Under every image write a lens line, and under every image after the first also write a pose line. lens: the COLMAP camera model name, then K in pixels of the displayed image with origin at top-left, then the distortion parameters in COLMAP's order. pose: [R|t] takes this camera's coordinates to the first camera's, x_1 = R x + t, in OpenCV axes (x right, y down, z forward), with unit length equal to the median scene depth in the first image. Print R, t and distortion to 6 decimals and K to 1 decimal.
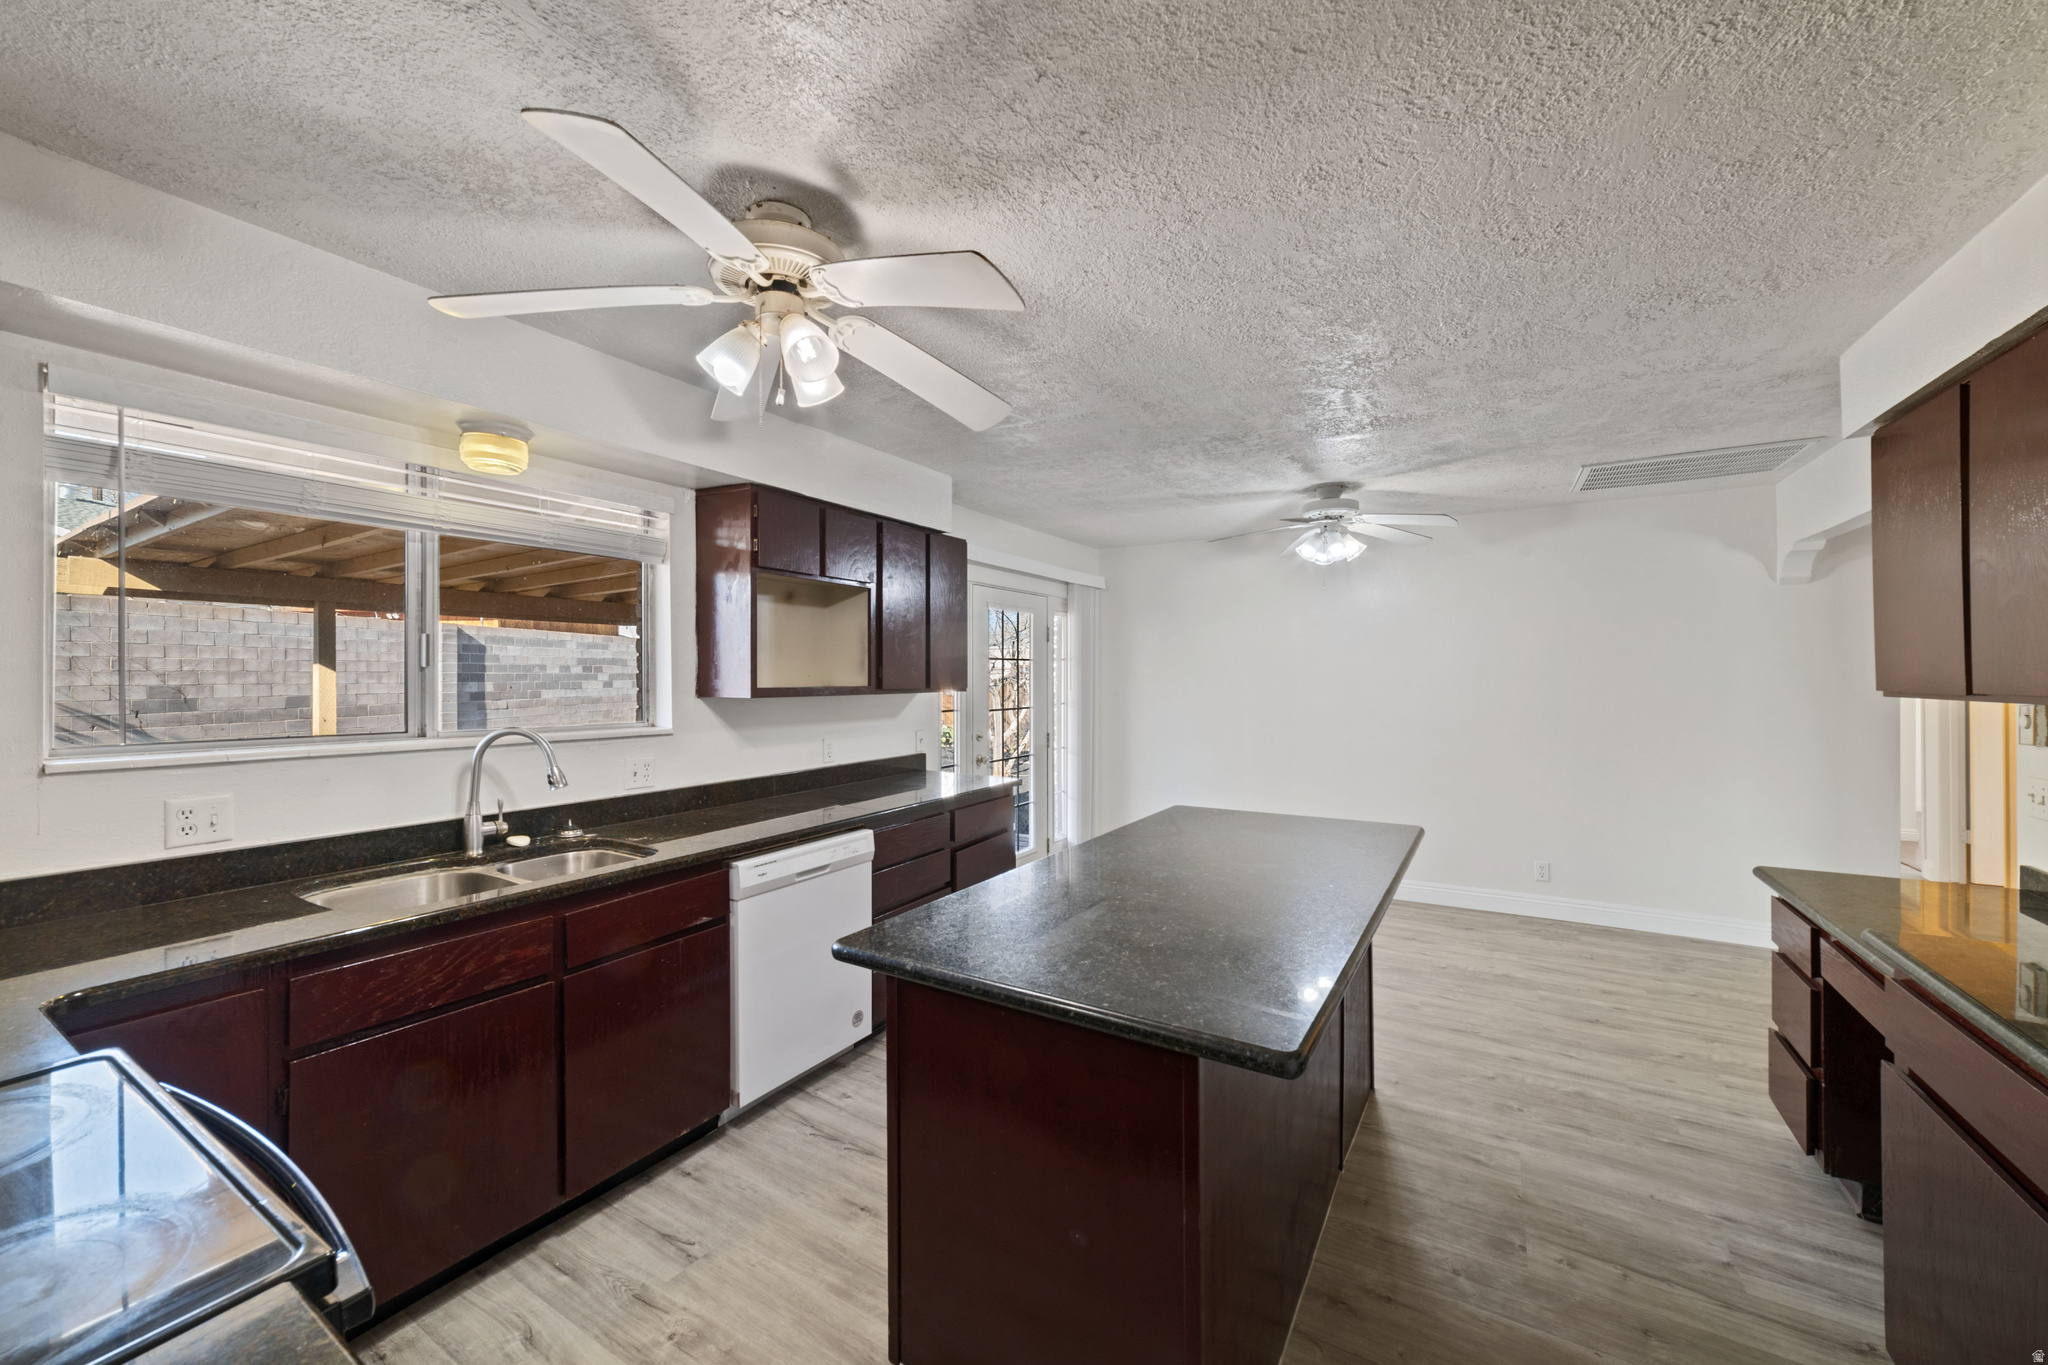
lens RADIAL K [[784.4, 0, 1021.8], [0, 784.4, 669.8], [0, 0, 1]] dist [-0.002546, -0.000127]
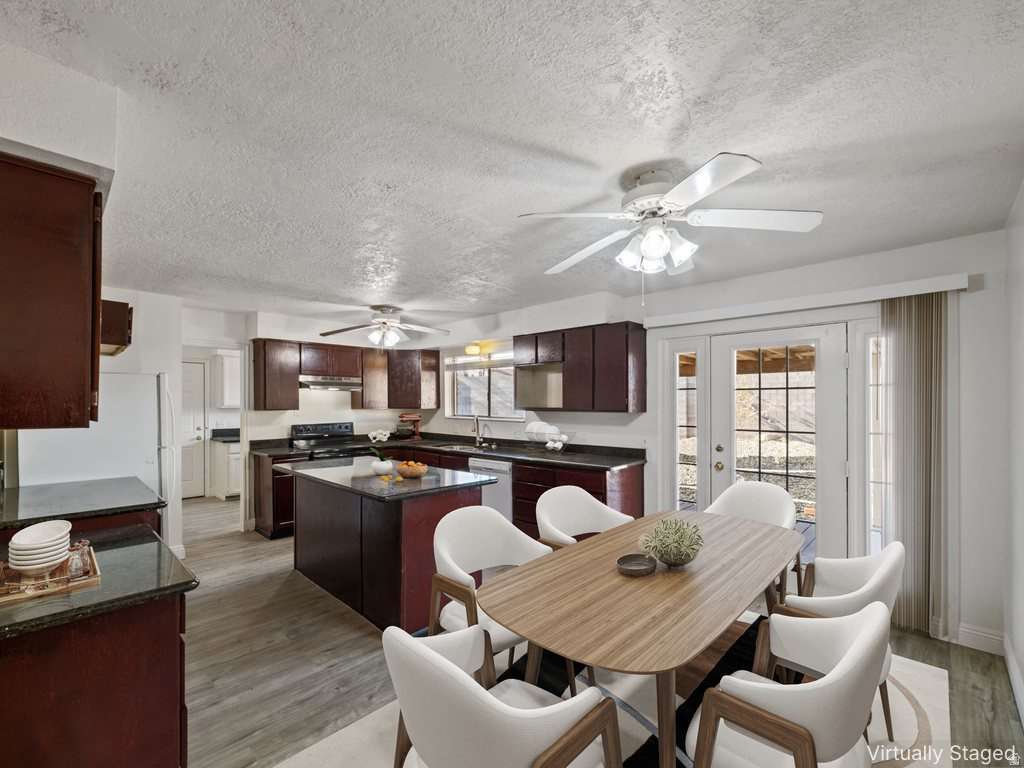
lens RADIAL K [[436.4, 0, 508.6], [0, 436.4, 401.3], [0, 0, 1]] dist [0.004066, 0.000277]
pose [[-0.218503, 0.003197, -0.975831, 1.141369], [0.008539, 0.999963, 0.001364, -0.000370], [0.975799, -0.008035, -0.218522, 1.238827]]
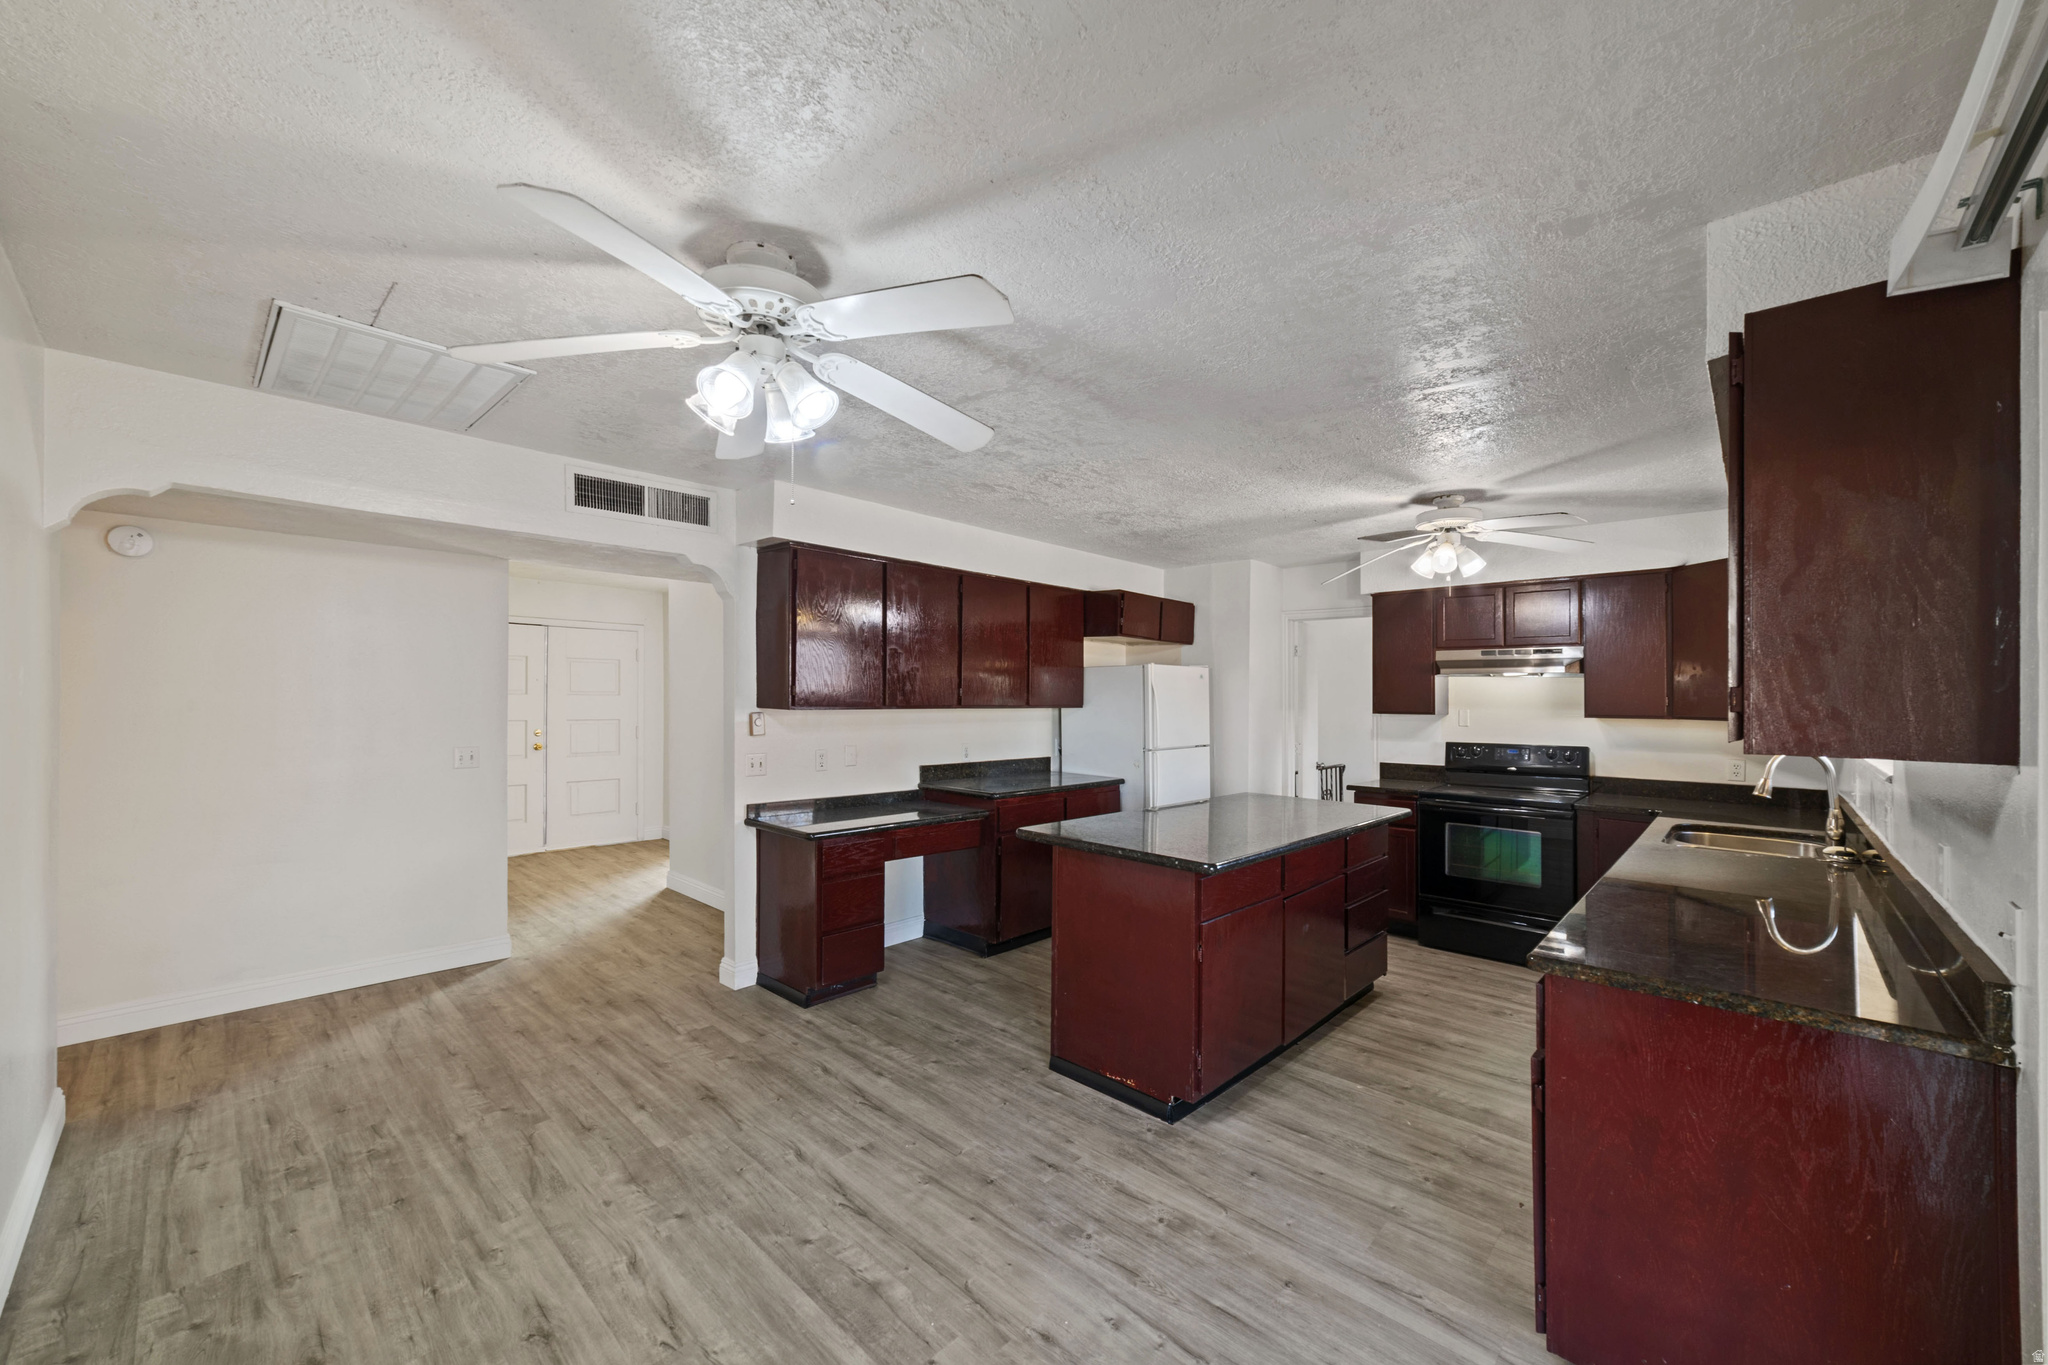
lens RADIAL K [[784.4, 0, 1024.3], [0, 784.4, 690.1], [0, 0, 1]] dist [-0.002546, -0.000127]
pose [[-0.977663, -0.002627, 0.210161, 0.216512], [-0.006658, 0.999807, -0.018476, 0.014100], [-0.210071, -0.019463, -0.977492, 1.816440]]
